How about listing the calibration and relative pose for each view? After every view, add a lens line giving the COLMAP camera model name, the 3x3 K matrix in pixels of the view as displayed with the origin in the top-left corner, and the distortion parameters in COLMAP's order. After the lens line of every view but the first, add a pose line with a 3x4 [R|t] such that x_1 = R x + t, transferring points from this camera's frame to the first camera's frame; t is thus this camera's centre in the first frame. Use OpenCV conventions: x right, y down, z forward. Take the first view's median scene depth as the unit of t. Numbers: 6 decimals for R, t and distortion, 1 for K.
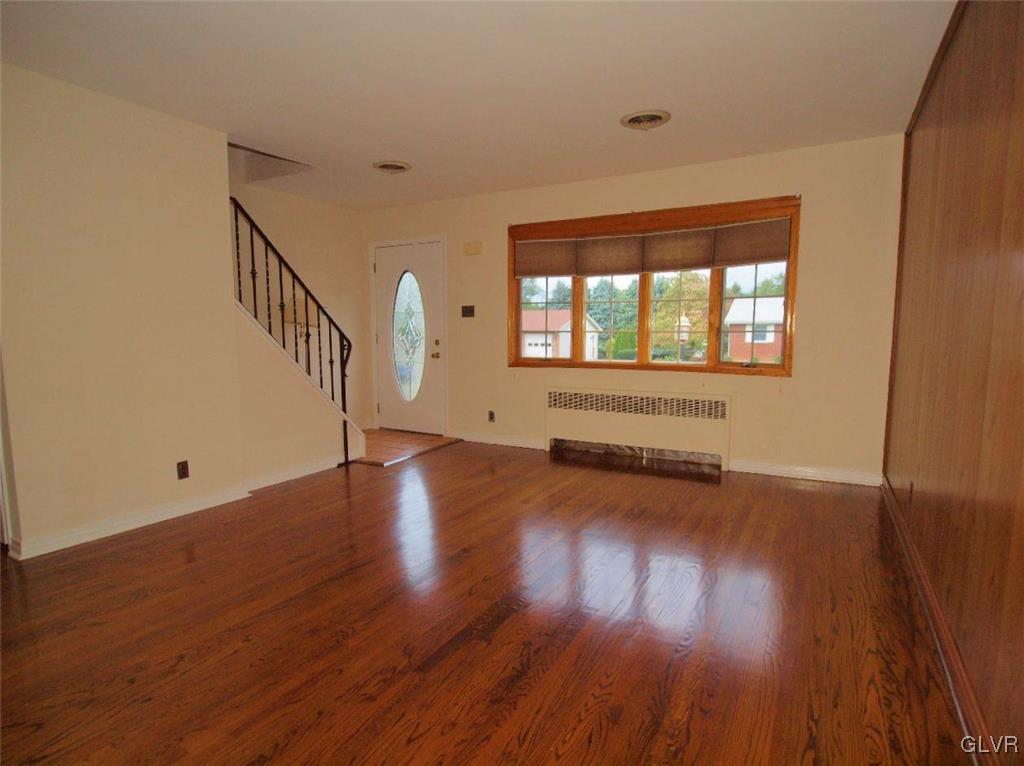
lens RADIAL K [[541.7, 0, 507.6], [0, 541.7, 390.1], [0, 0, 1]] dist [0.000543, 0.000728]
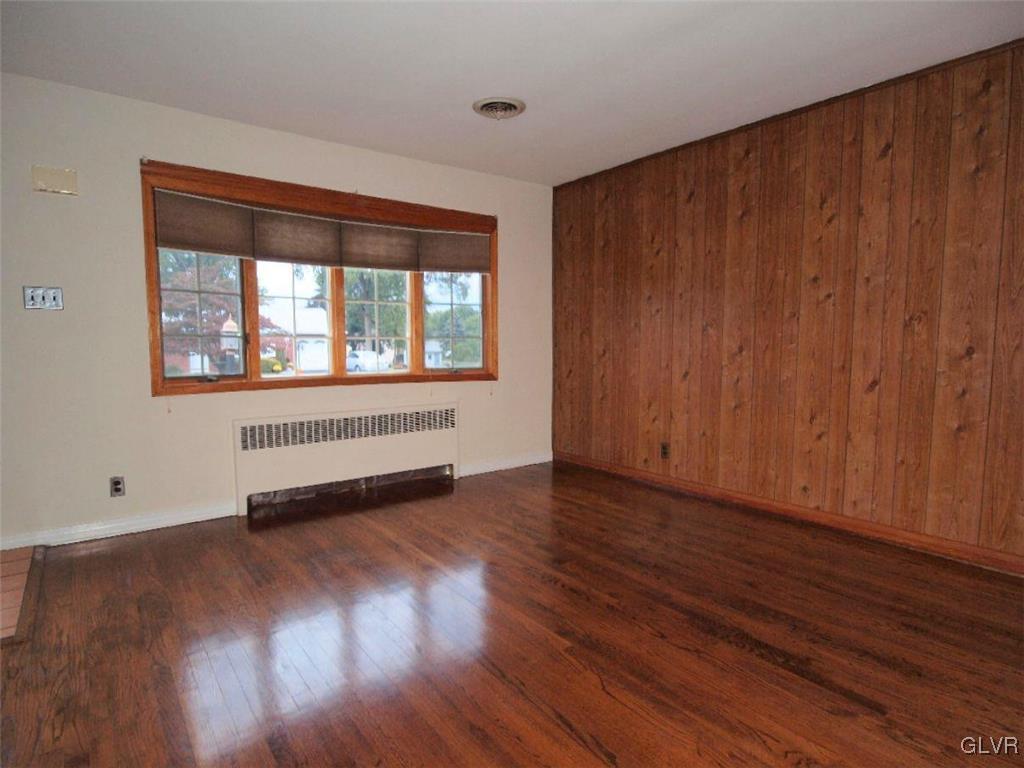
lens RADIAL K [[568.4, 0, 512.0], [0, 568.4, 384.0], [0, 0, 1]] dist [-0.002623, -0.026753]
pose [[0.403580, -0.062012, 0.912840, -0.467176], [0.108483, 0.993906, 0.019557, -0.029074], [-0.908490, 0.091135, 0.407848, 0.450150]]
